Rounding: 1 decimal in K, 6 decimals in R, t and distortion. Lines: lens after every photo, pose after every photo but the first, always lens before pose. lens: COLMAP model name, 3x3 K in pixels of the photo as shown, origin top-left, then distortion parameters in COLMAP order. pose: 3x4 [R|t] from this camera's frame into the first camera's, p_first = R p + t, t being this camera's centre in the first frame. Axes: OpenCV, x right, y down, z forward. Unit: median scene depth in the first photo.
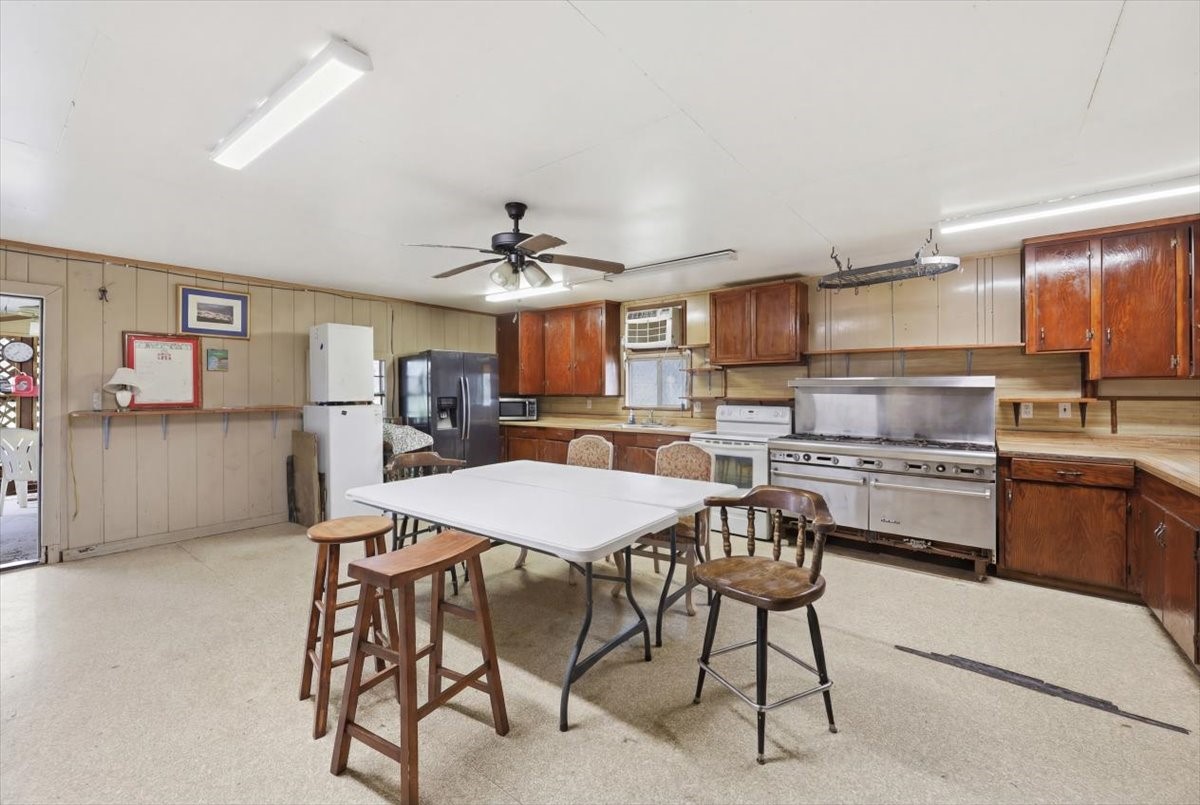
lens RADIAL K [[493.5, 0, 603.2], [0, 493.5, 394.7], [0, 0, 1]] dist [0.001024, -0.000190]
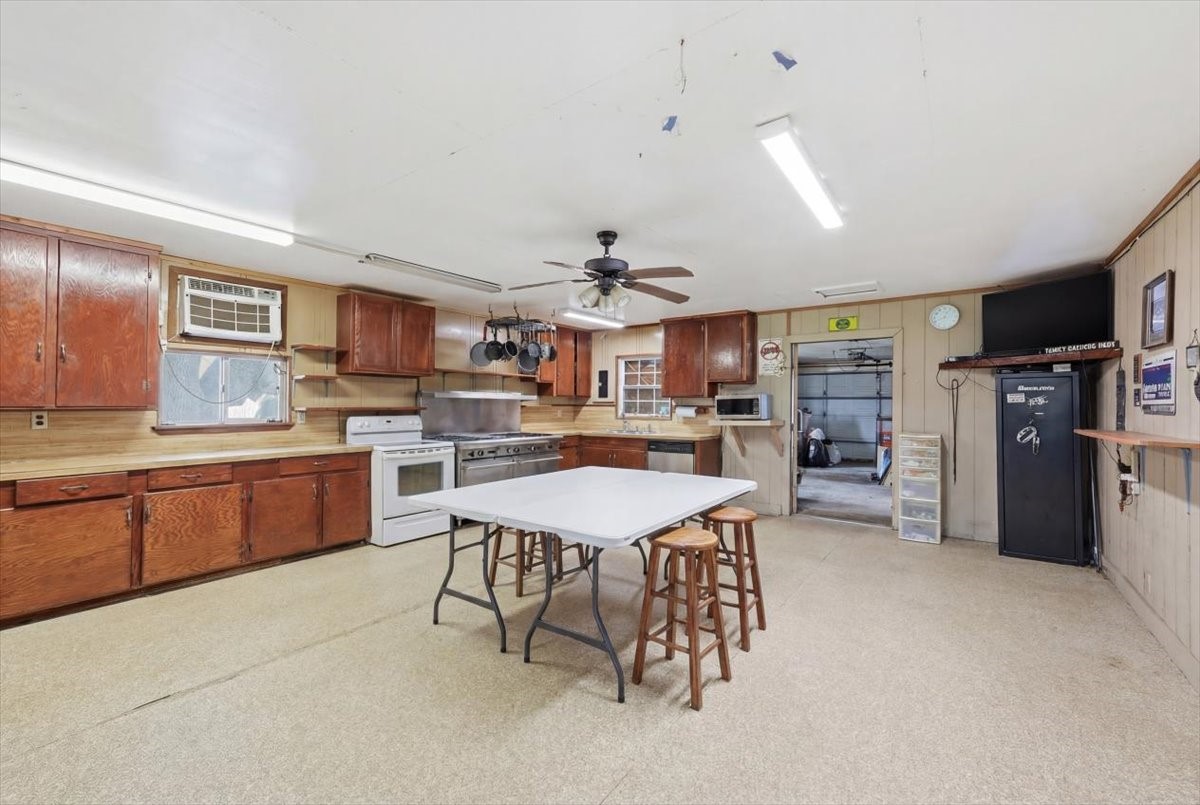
lens RADIAL K [[493.5, 0, 603.2], [0, 493.5, 394.7], [0, 0, 1]] dist [0.001024, -0.000190]
pose [[-0.017068, 0.014614, 0.999748, -0.632863], [0.007920, 0.999864, -0.014481, -0.002061], [-0.999823, 0.007670, -0.017182, 0.515540]]
